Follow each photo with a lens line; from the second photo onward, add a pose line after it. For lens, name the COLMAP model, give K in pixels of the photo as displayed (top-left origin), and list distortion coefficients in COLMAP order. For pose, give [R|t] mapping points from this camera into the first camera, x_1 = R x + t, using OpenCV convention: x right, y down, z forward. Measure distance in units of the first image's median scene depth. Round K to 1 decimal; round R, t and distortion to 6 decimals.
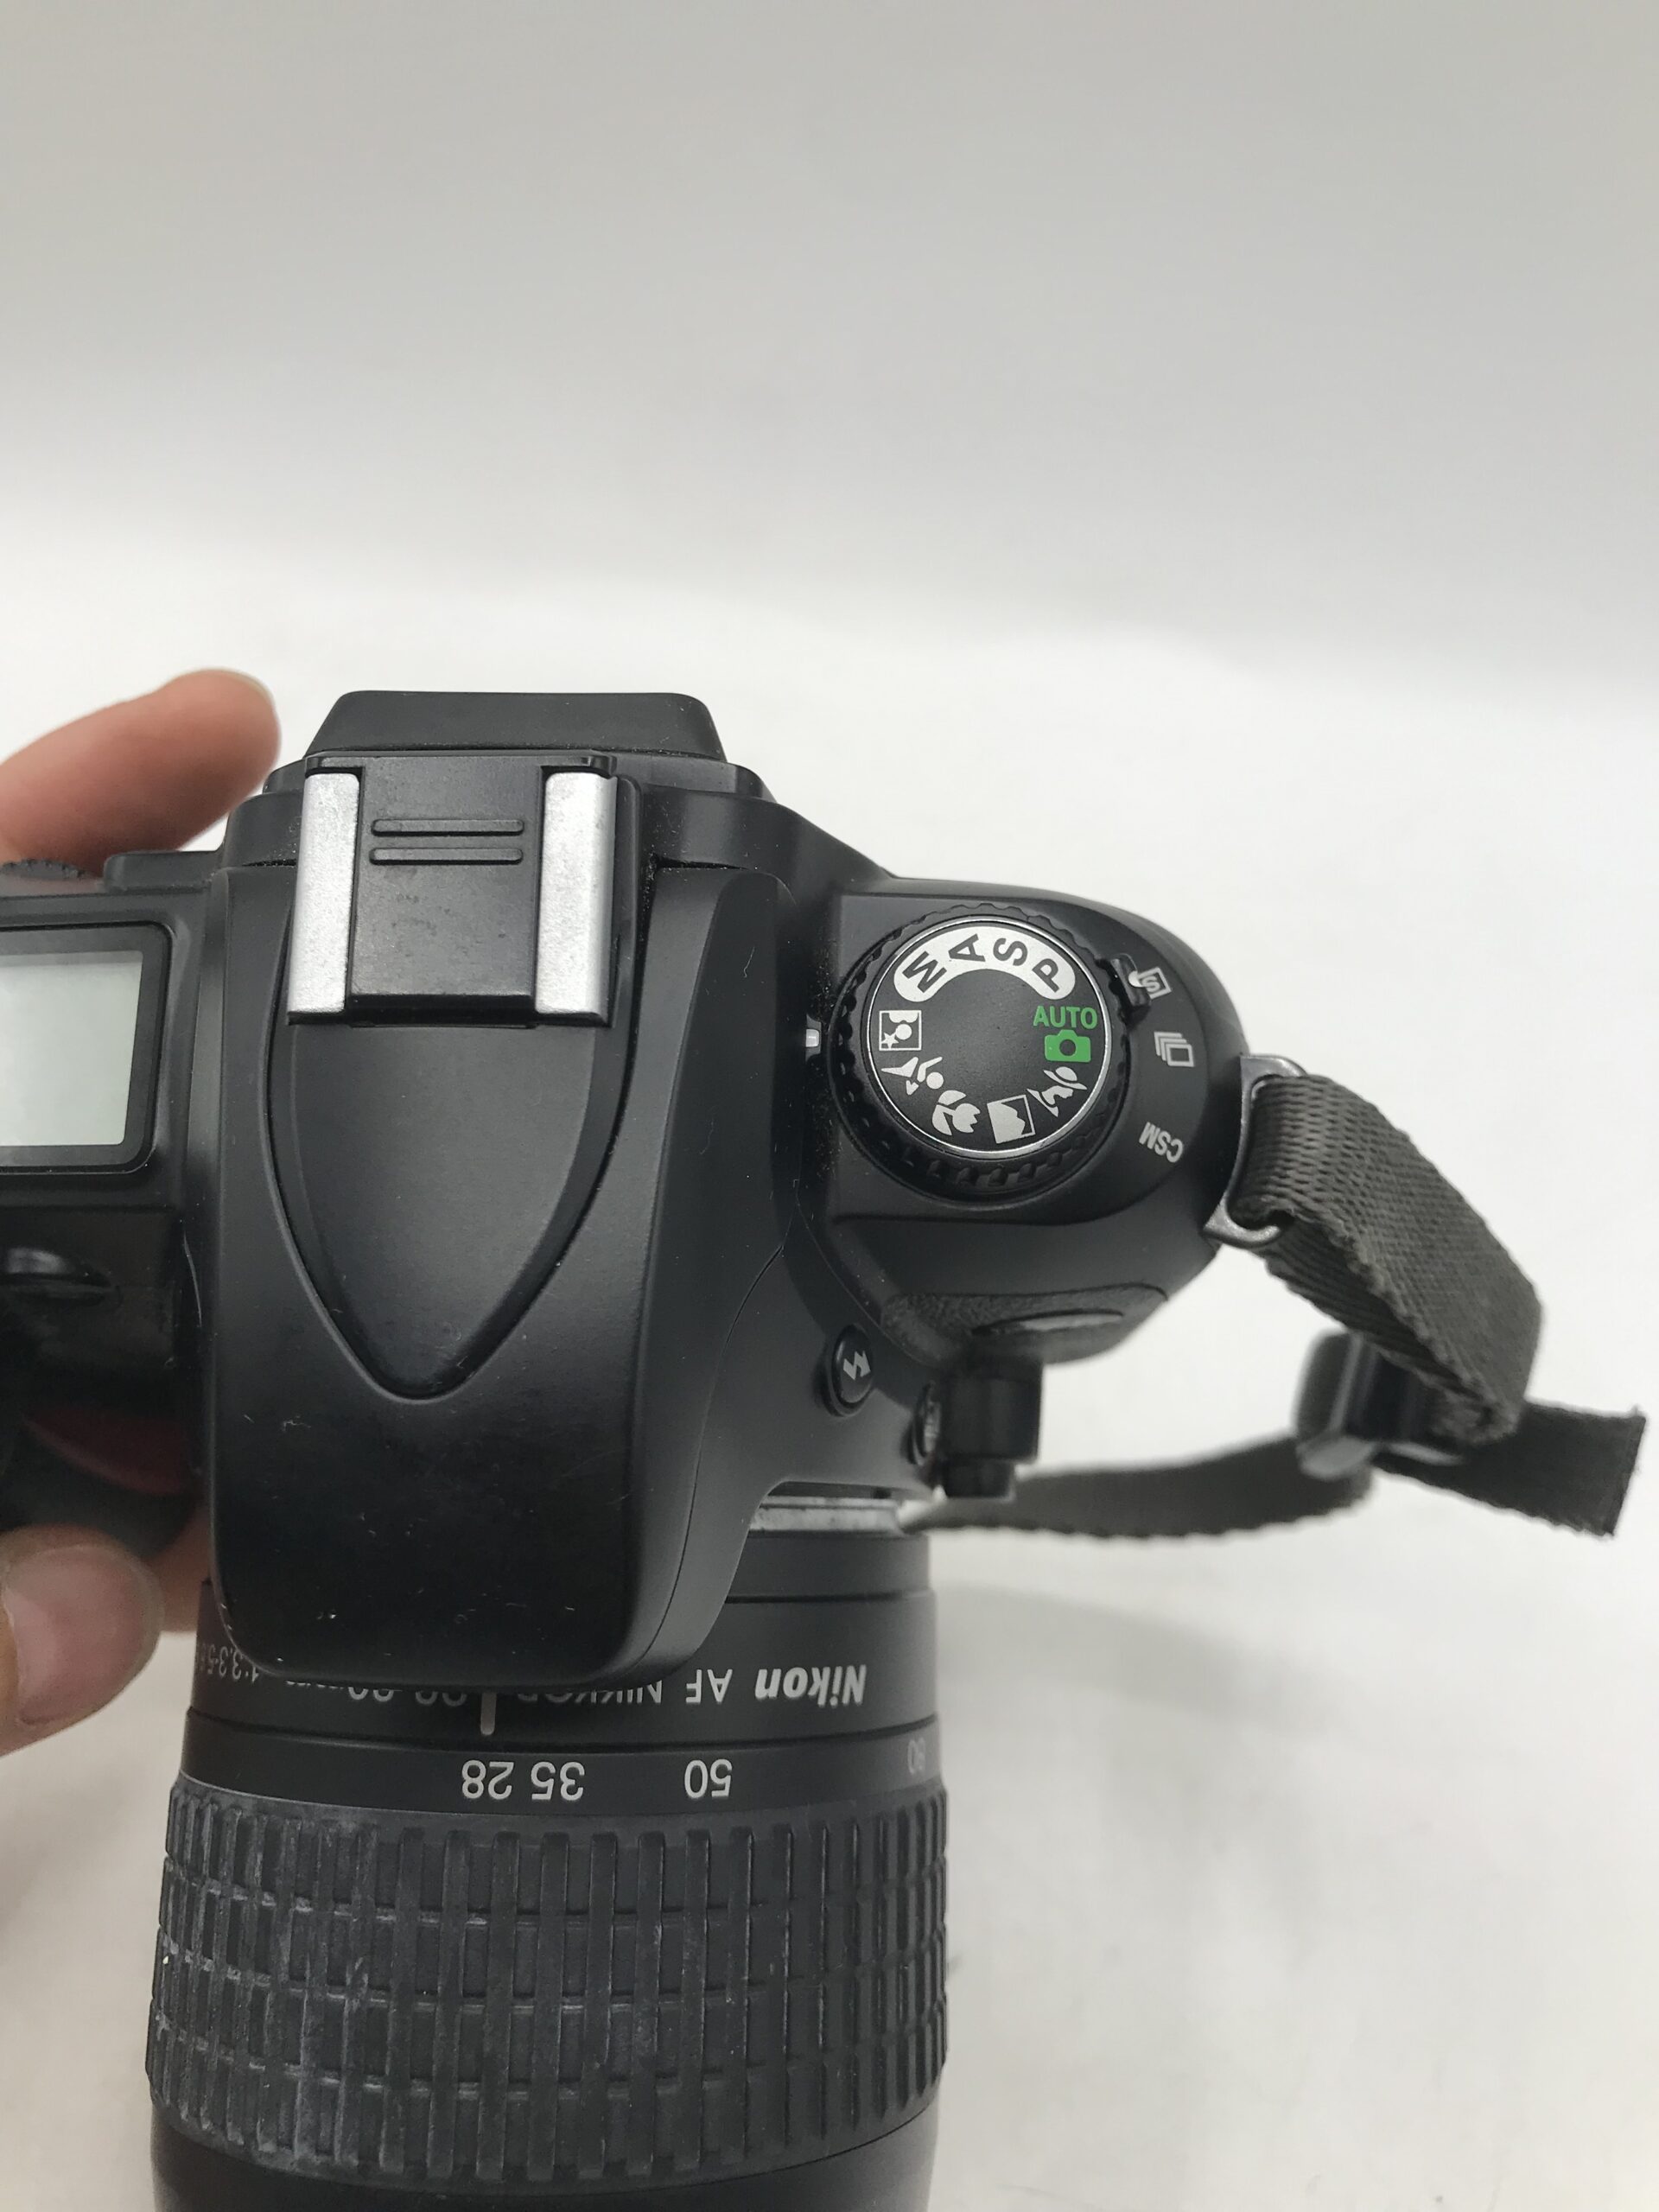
lens RADIAL K [[1791.6, 0, 827.7], [0, 1791.6, 1111.9], [0, 0, 1]] dist [-0.039589, 0.005452]
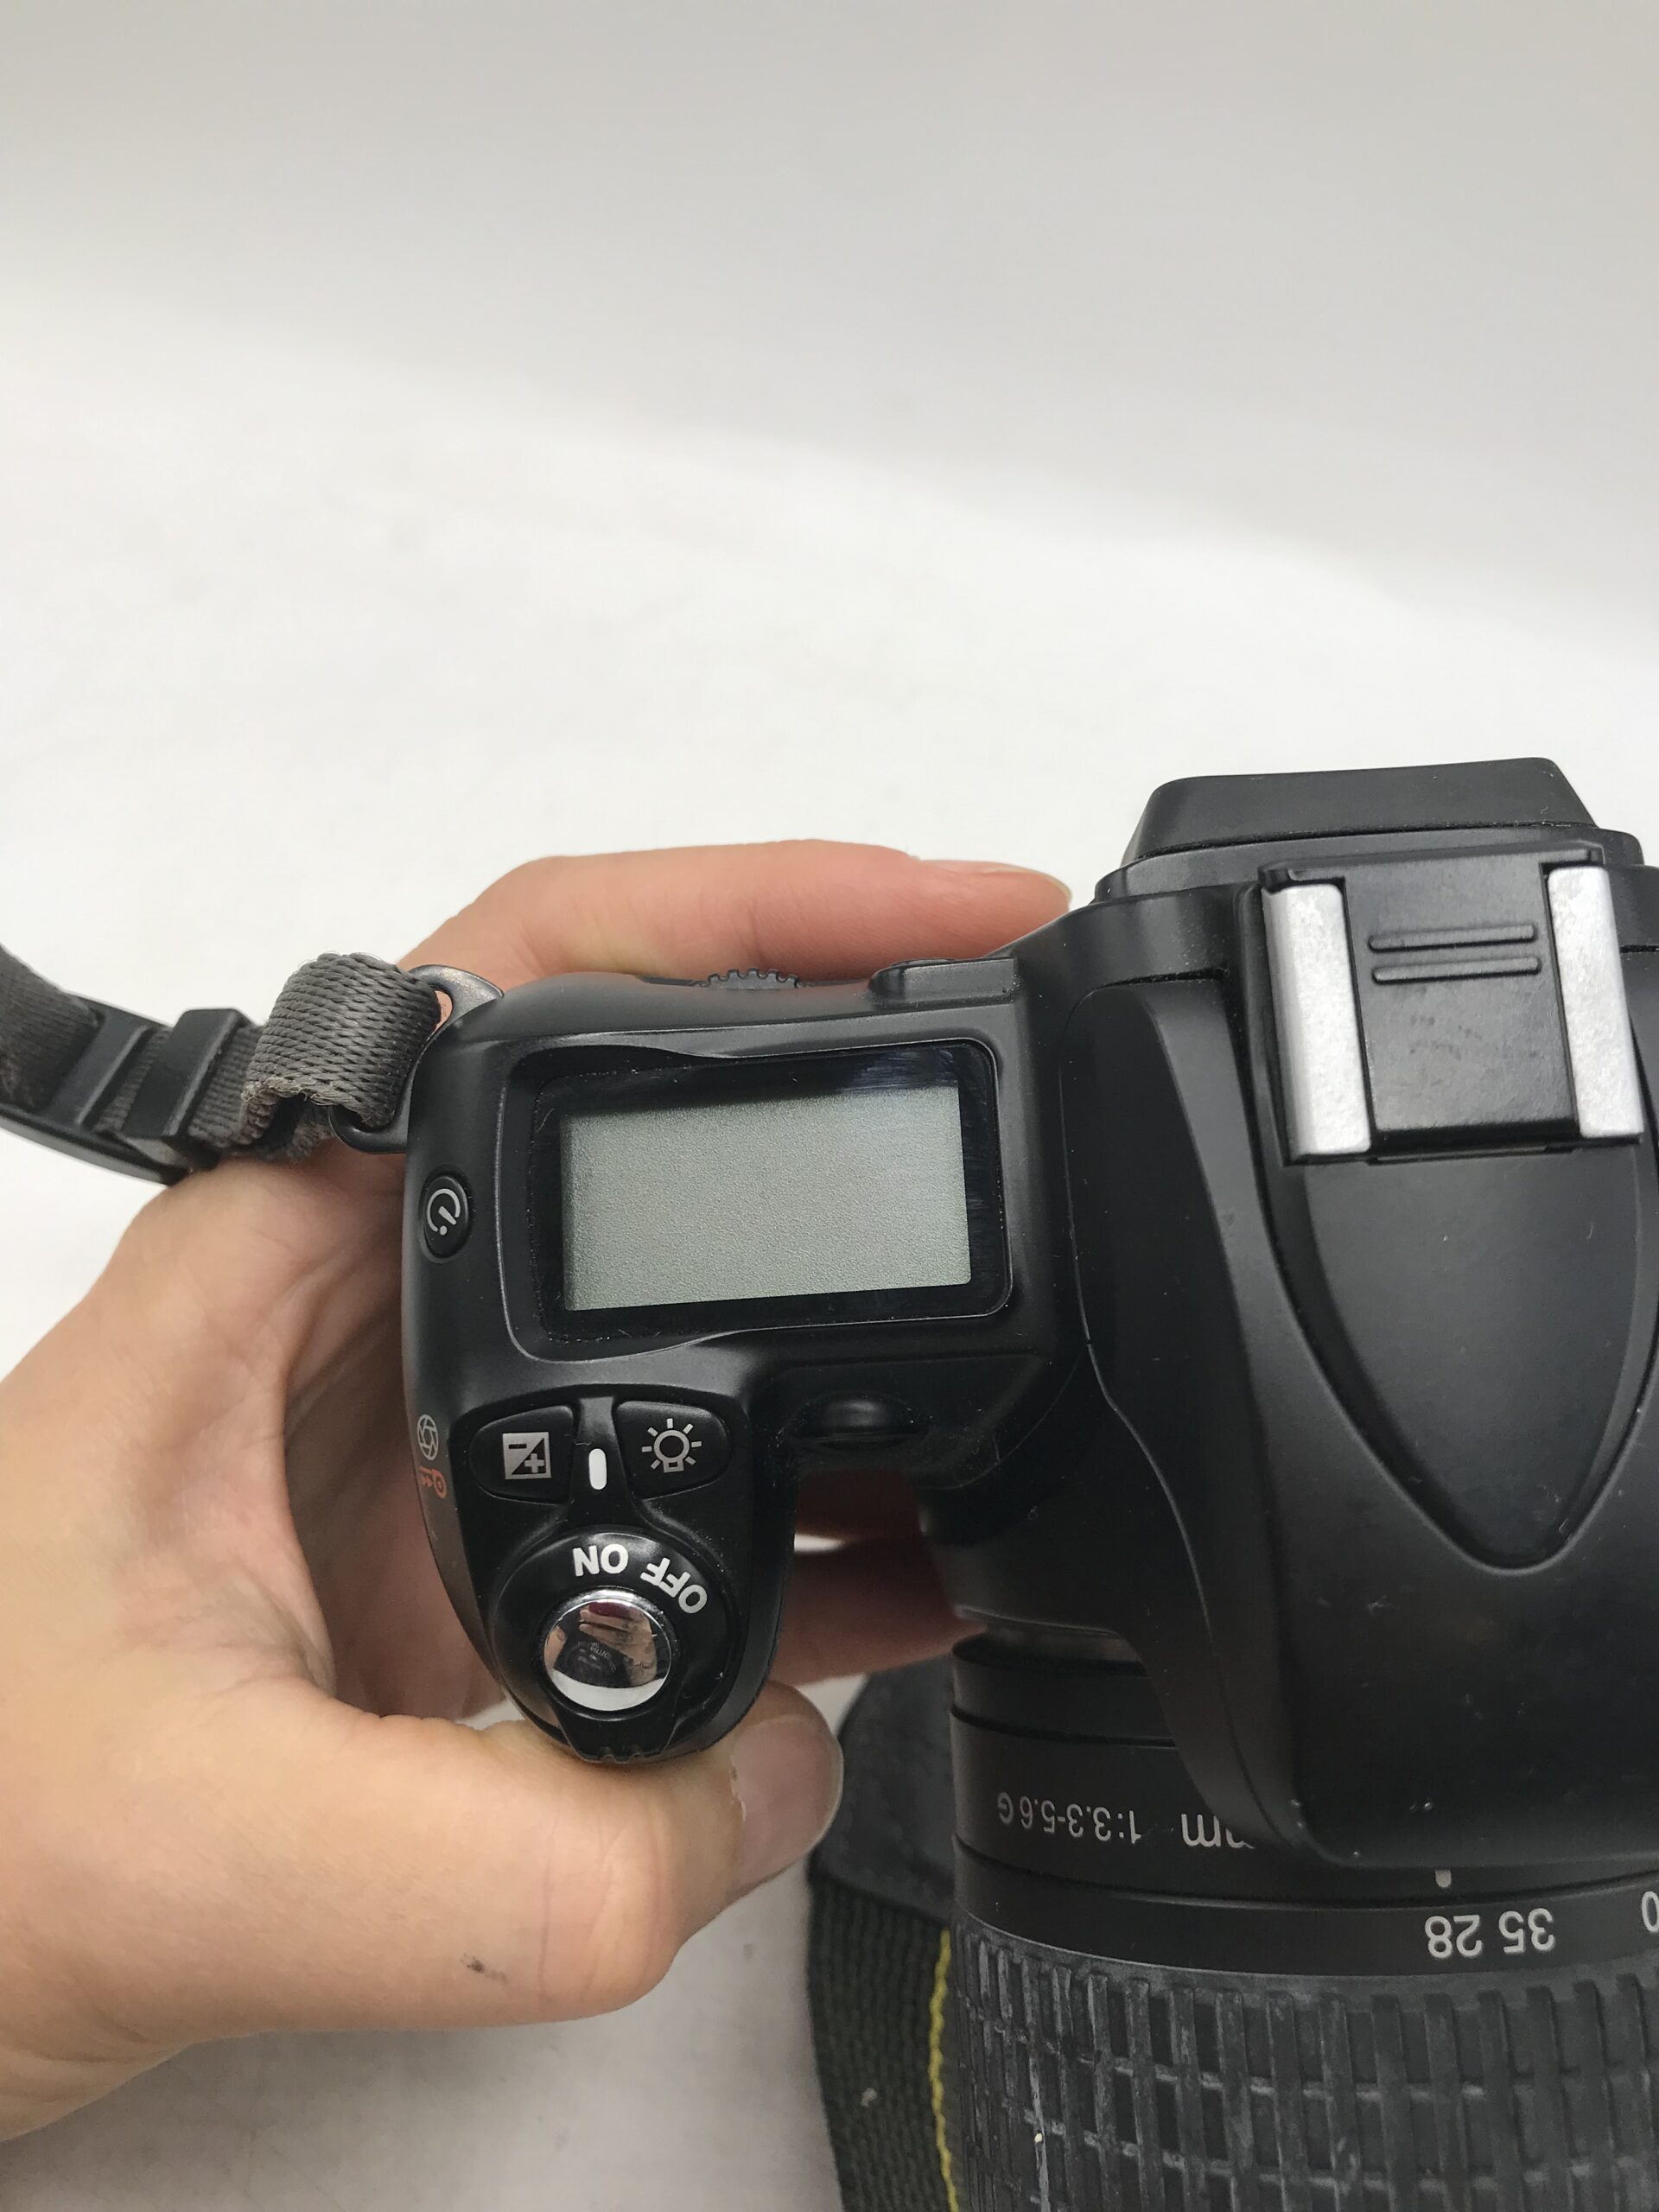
lens RADIAL K [[1791.6, 0, 830.9], [0, 1791.6, 1100.4], [0, 0, 1]] dist [-0.039589, 0.005452]
pose [[0.997118, -0.075866, 0.001045, -0.488540], [0.075825, 0.996886, 0.021674, -0.109570], [-0.002686, -0.021532, 0.999765, 0.078917]]
